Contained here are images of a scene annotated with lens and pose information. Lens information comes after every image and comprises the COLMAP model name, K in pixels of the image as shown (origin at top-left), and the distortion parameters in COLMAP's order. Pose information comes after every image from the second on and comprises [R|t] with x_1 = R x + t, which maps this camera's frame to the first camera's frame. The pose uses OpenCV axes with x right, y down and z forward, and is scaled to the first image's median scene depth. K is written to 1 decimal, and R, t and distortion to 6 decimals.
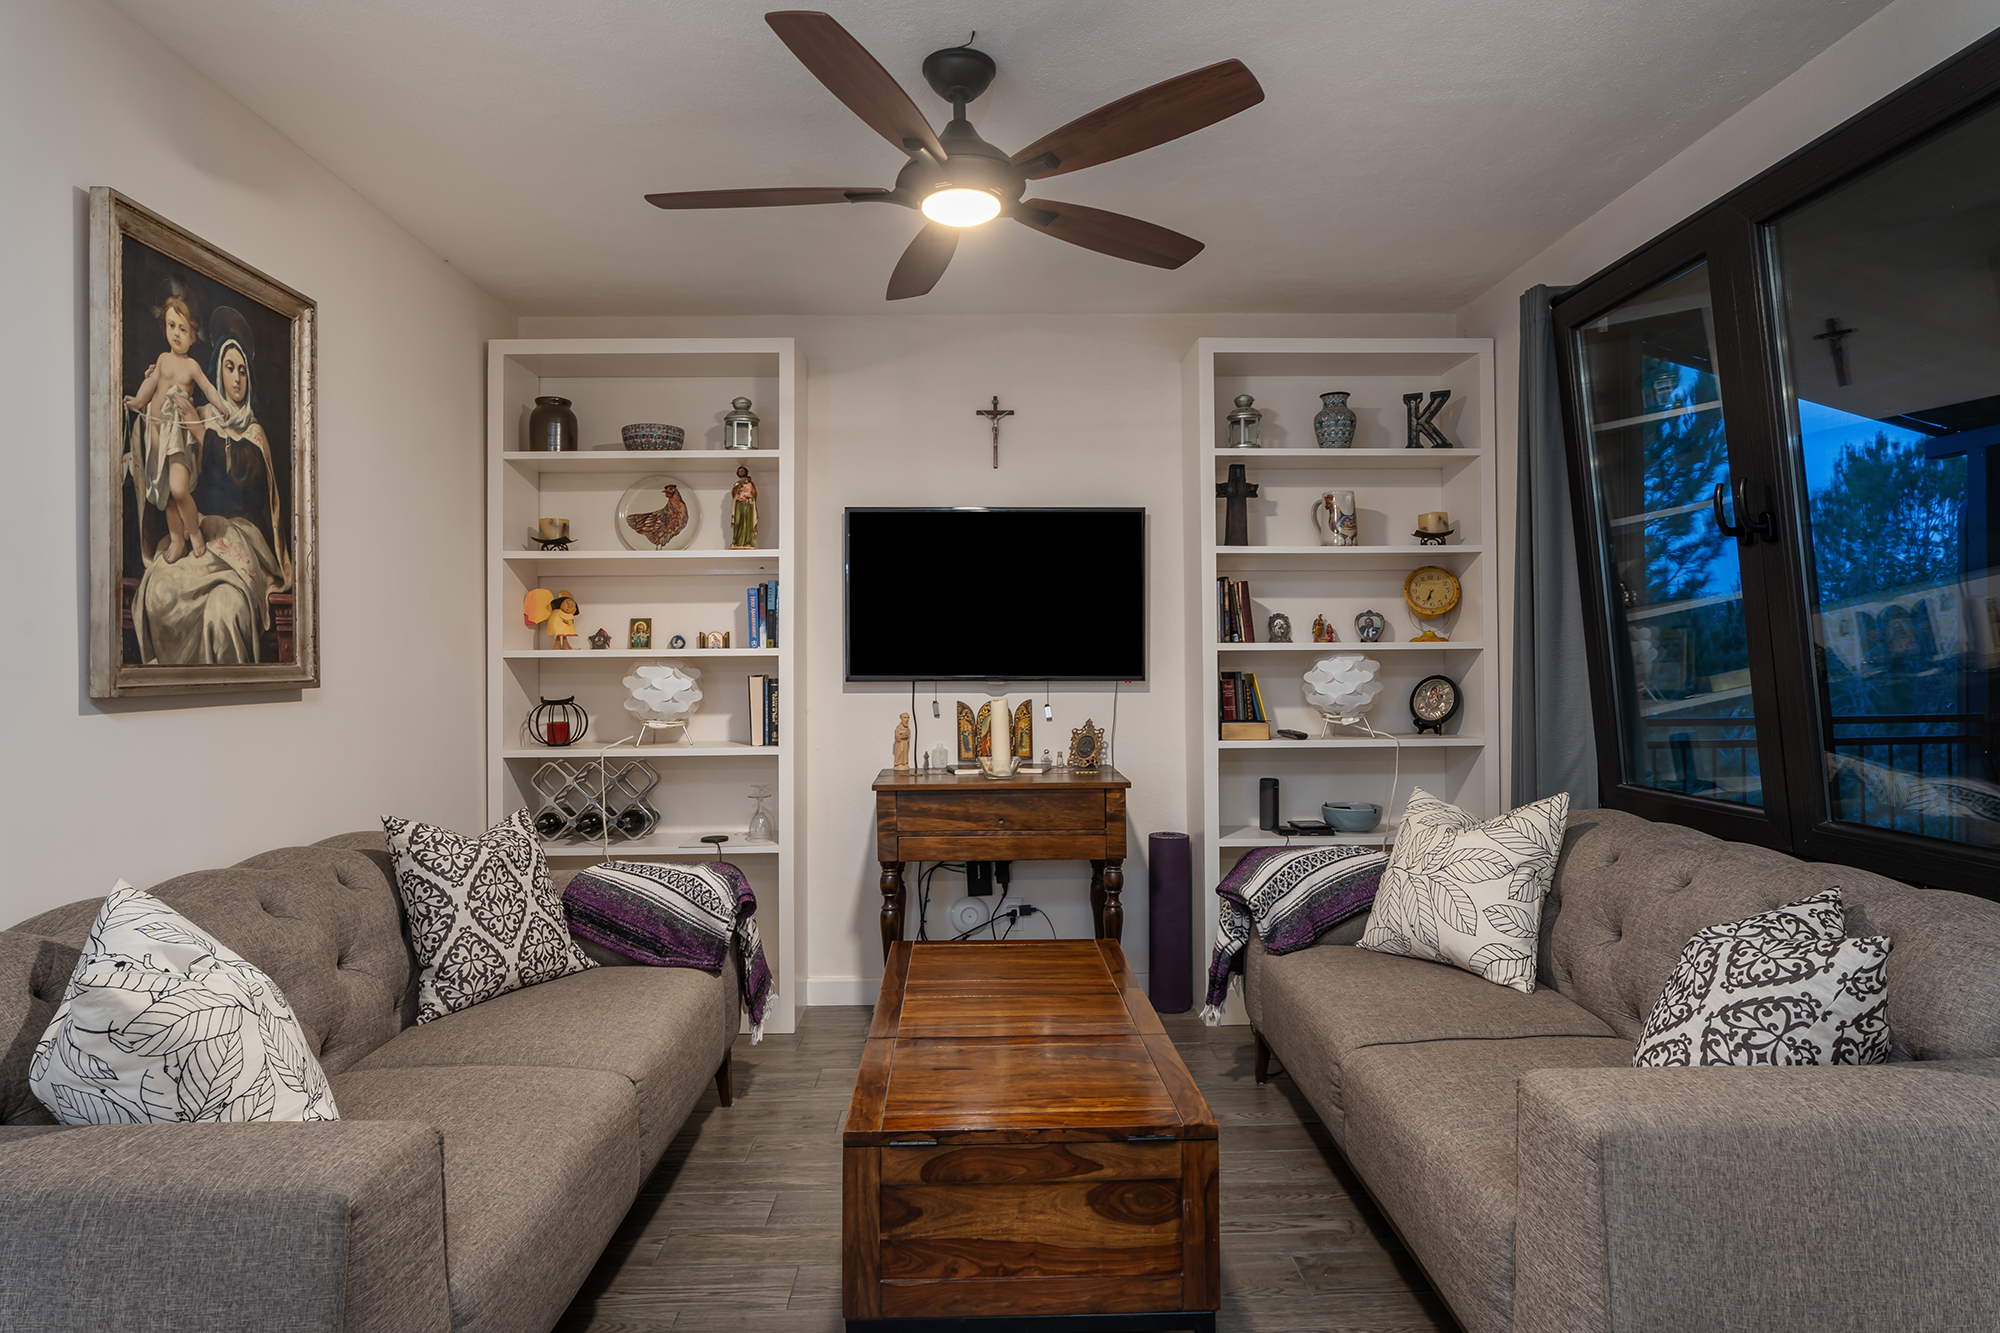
lens RADIAL K [[1074.2, 0, 994.4], [0, 1074.2, 659.7], [0, 0, 1]] dist [-0.012773, 0.004093]
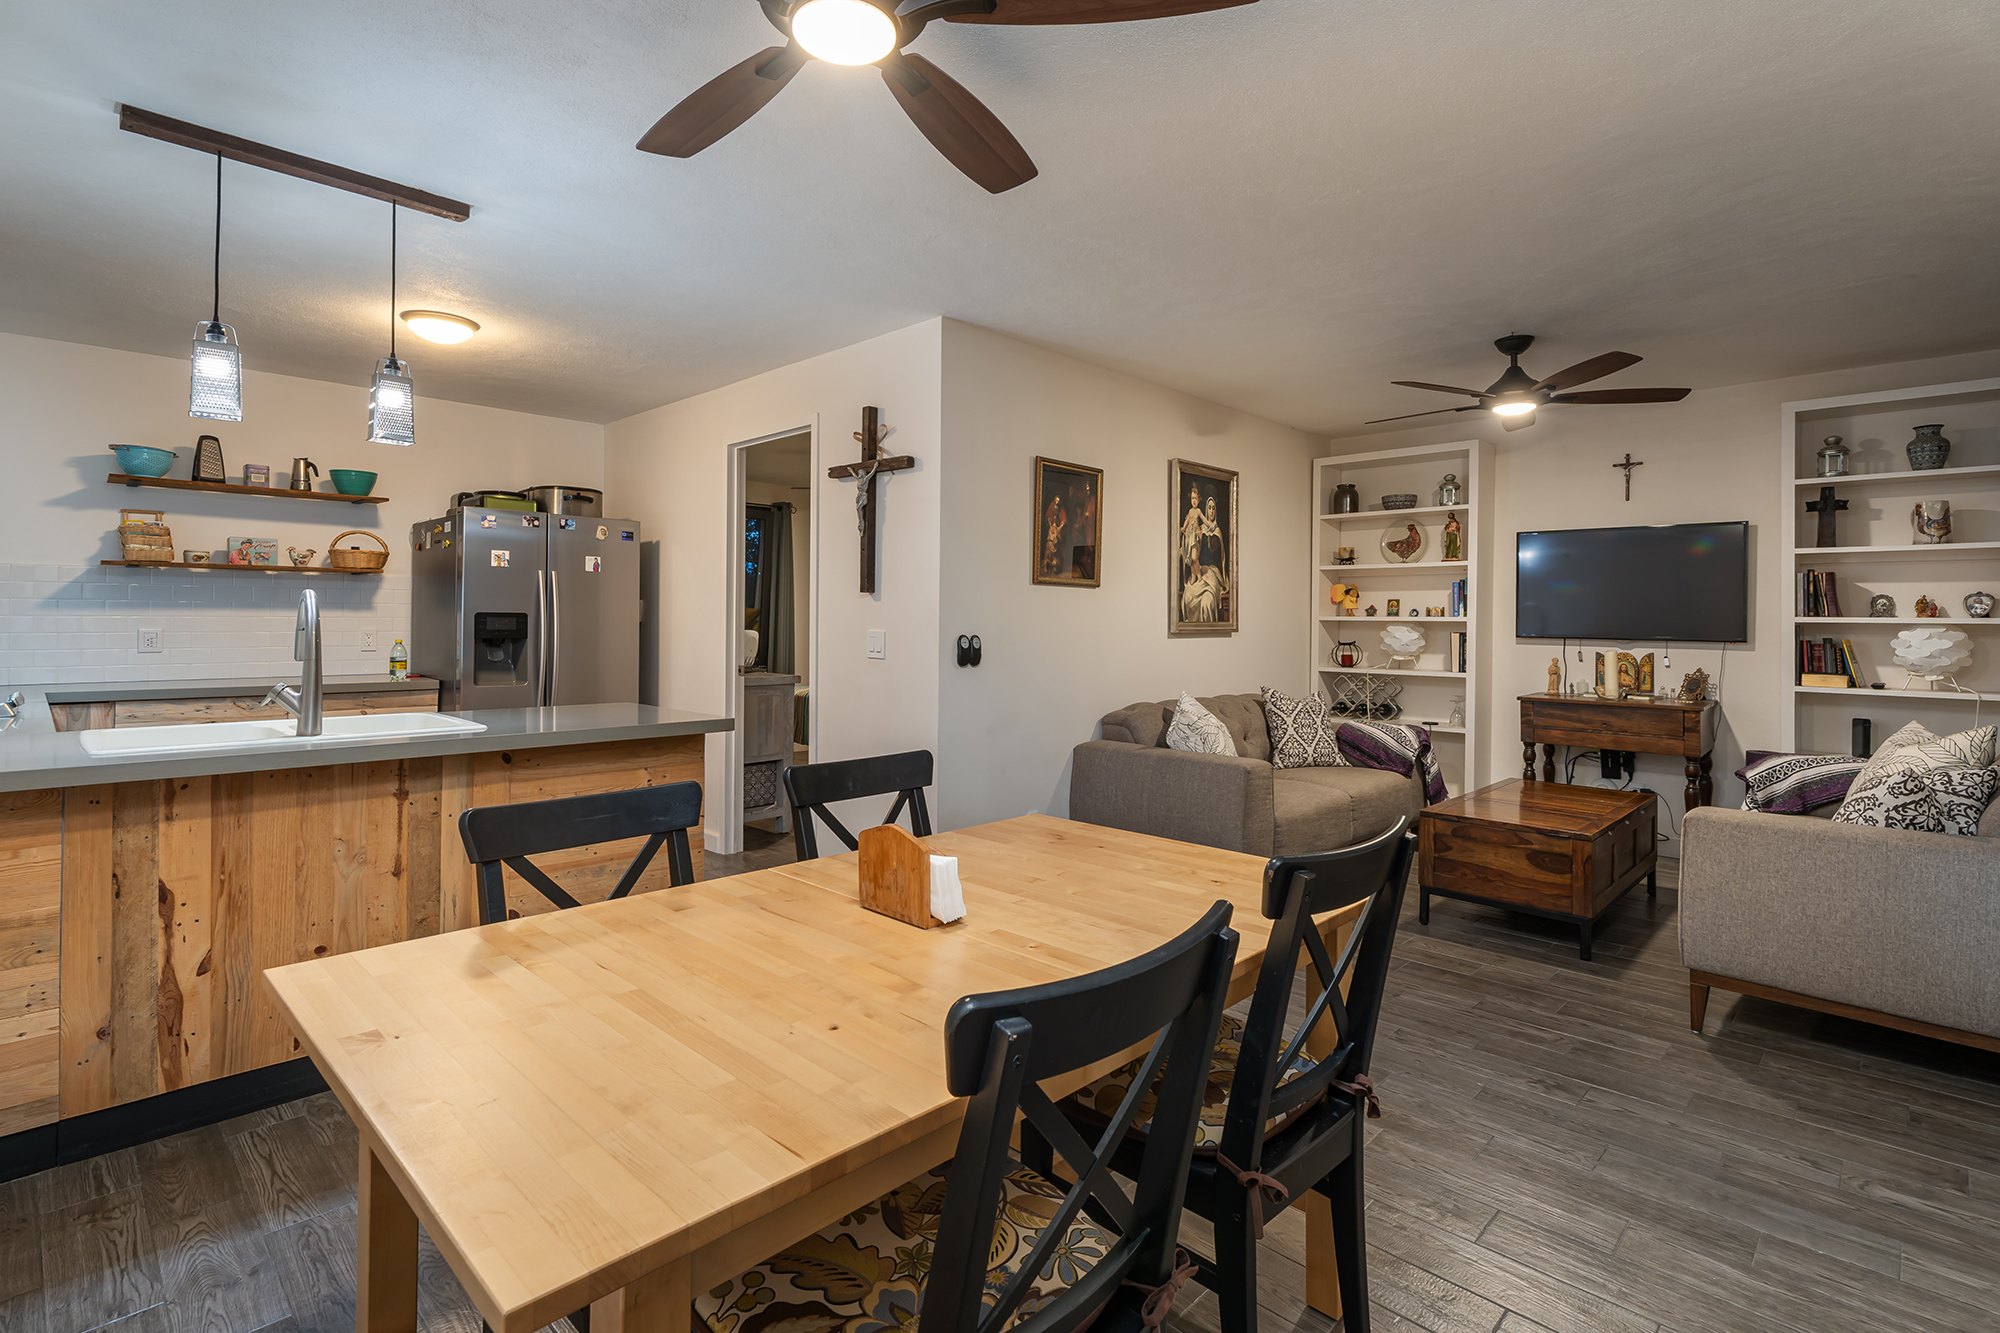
lens RADIAL K [[949.1, 0, 996.8], [0, 949.1, 615.0], [0, 0, 1]] dist [0.001778, 0.001010]
pose [[0.695252, 0.010180, -0.718694, 0.394403], [-0.013248, 0.999911, 0.001348, -0.006211], [0.718644, 0.008584, 0.695325, -0.656755]]
